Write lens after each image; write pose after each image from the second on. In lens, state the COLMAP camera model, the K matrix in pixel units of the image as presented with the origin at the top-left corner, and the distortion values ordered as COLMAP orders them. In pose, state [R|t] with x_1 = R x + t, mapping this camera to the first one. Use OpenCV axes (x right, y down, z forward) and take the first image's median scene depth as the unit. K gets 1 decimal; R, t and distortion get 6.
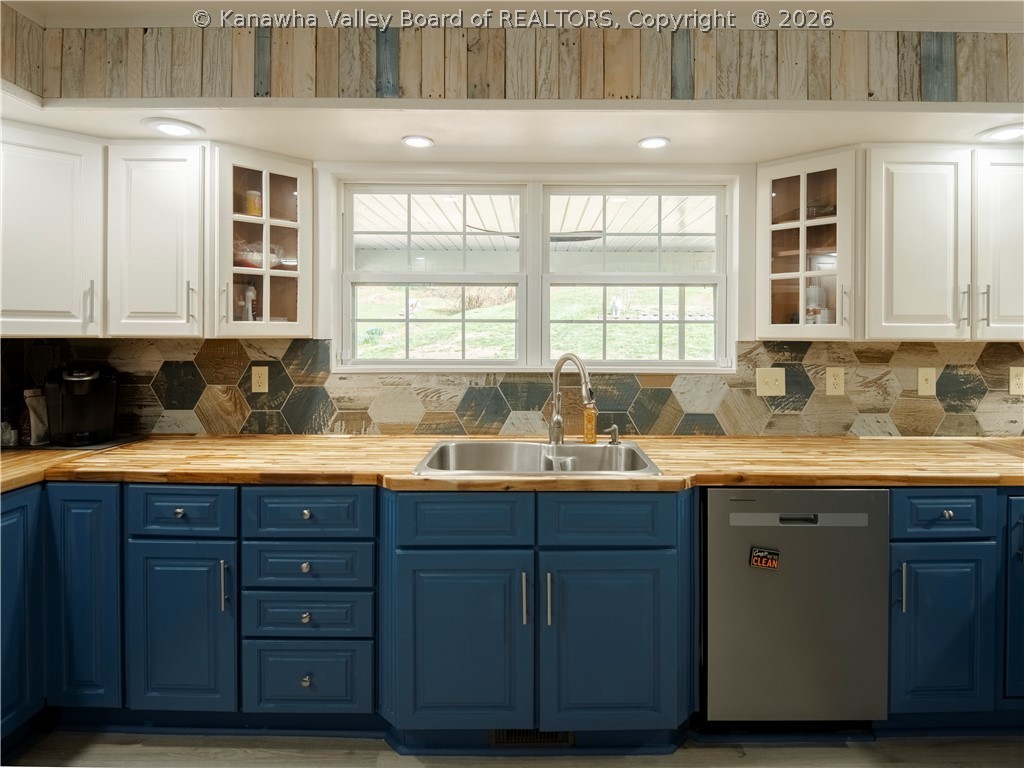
lens RADIAL K [[575.2, 0, 537.0], [0, 575.2, 334.8], [0, 0, 1]] dist [0.007737, -0.017875]
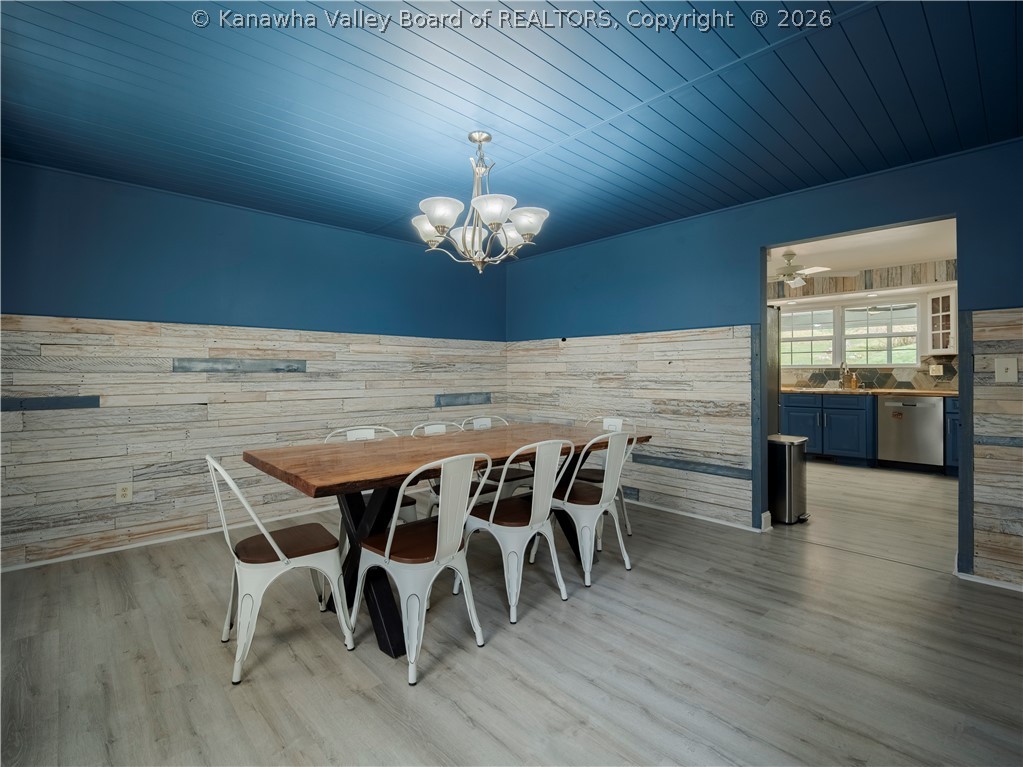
lens RADIAL K [[483.9, 0, 501.4], [0, 483.9, 371.0], [0, 0, 1]] dist [-0.003414, -0.008389]
pose [[0.663887, -0.011692, -0.747741, 0.872007], [0.006171, 0.999929, -0.010157, 0.113065], [0.747807, 0.002129, 0.663913, -2.456648]]
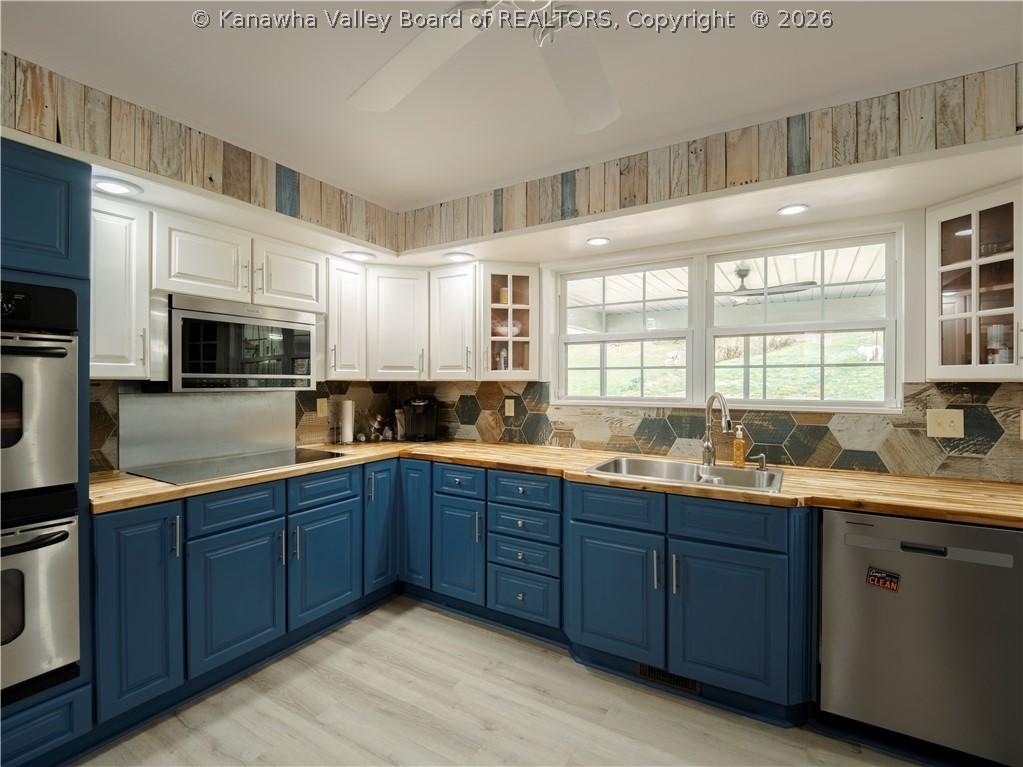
lens RADIAL K [[483.9, 0, 504.1], [0, 483.9, 382.8], [0, 0, 1]] dist [-0.003414, -0.008389]
pose [[0.844576, -0.001793, -0.535432, 0.240785], [0.000212, 0.999995, -0.003015, 0.016082], [0.535435, 0.002433, 0.844573, -0.131871]]
